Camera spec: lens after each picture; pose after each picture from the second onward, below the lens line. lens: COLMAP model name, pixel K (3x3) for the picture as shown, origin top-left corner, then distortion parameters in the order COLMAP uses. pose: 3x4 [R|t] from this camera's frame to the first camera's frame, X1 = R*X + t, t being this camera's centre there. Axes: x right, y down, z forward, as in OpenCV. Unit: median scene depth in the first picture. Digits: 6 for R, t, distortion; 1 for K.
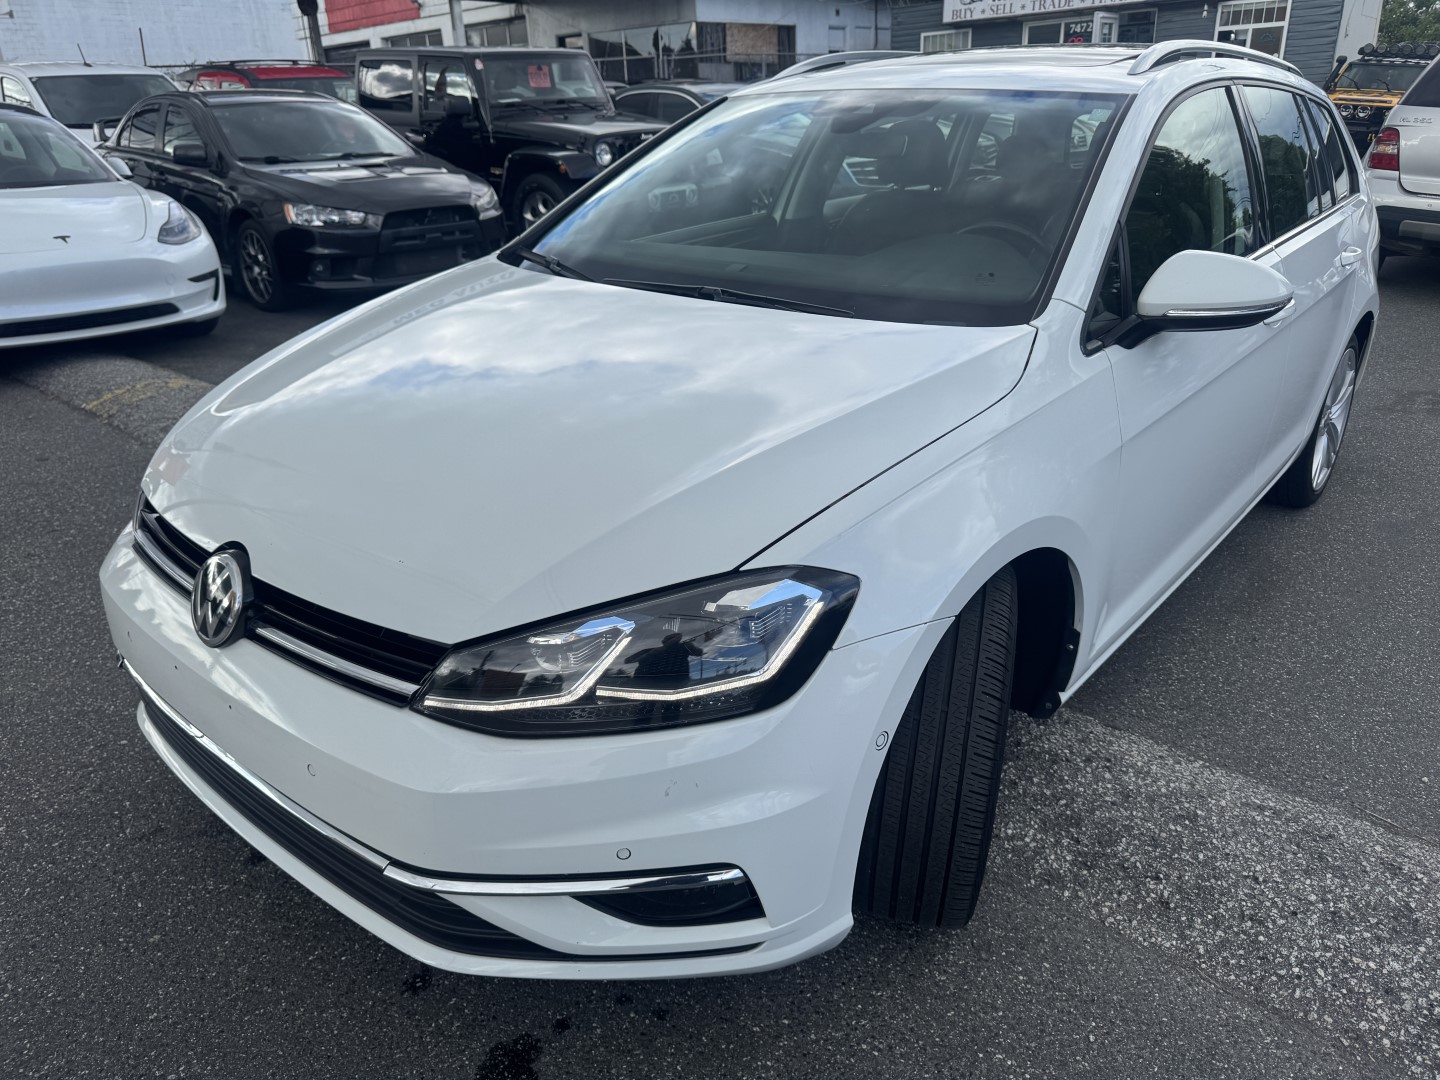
lens RADIAL K [[1023.2, 0, 712.9], [0, 1023.2, 541.2], [0, 0, 1]] dist [0.004031, 0.002570]
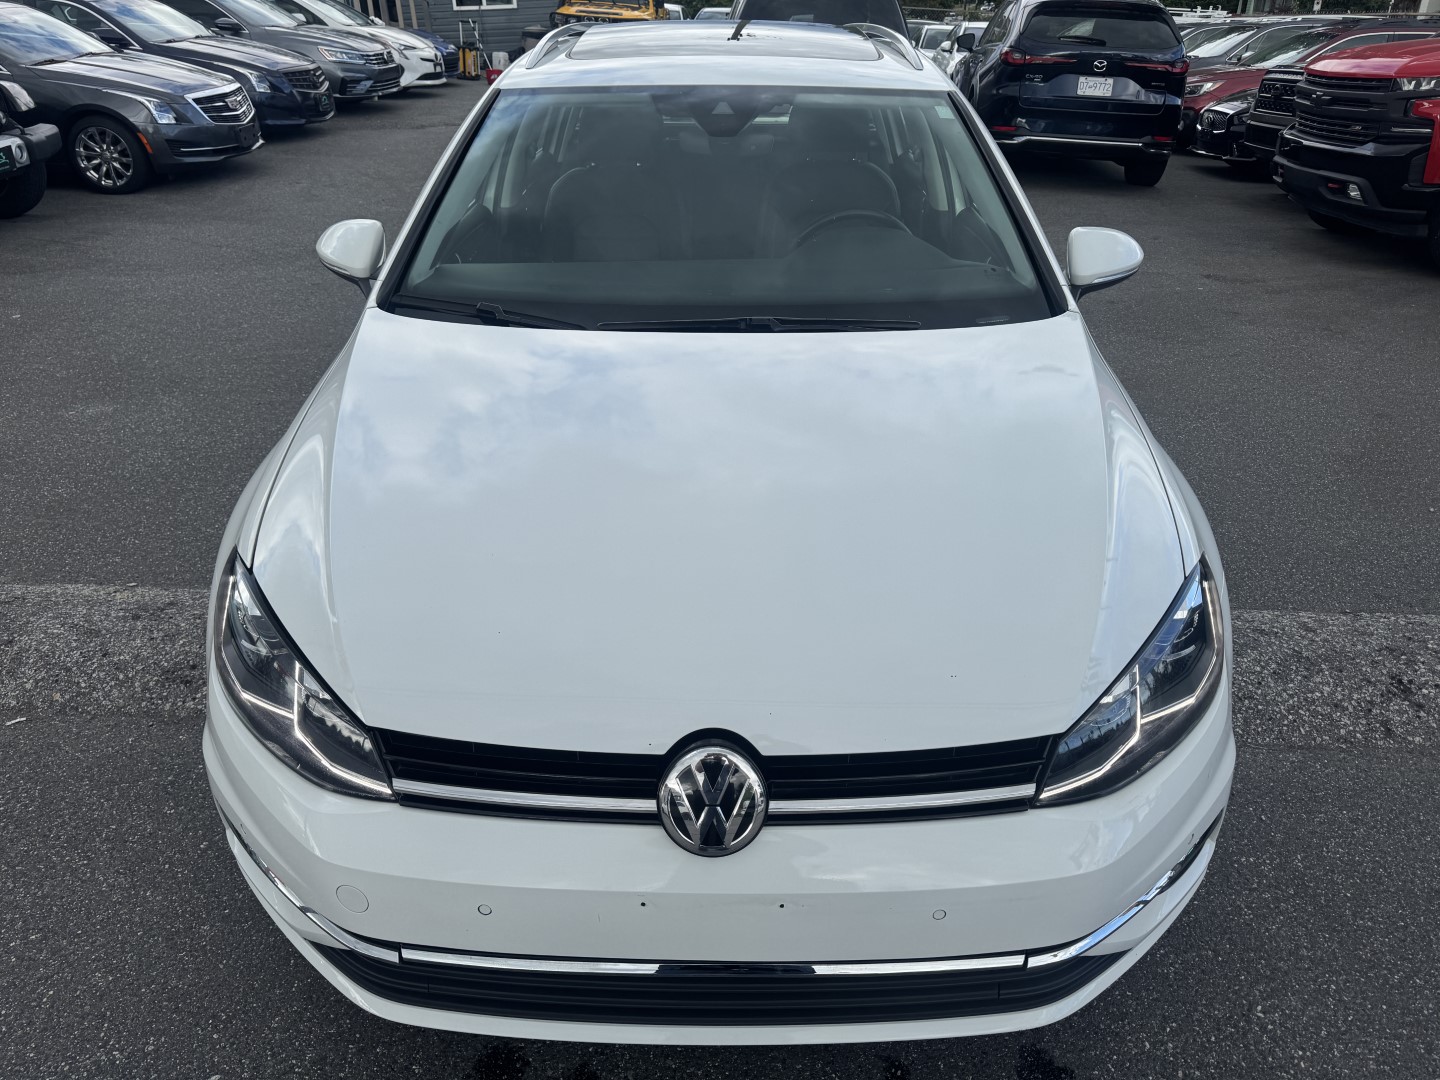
lens RADIAL K [[1023.2, 0, 712.9], [0, 1023.2, 541.2], [0, 0, 1]] dist [0.004031, 0.002570]
pose [[0.772428, -0.292807, 0.563577, -0.829678], [0.246085, 0.956045, 0.159435, -0.264339], [-0.585489, 0.015536, 0.810532, 0.283211]]
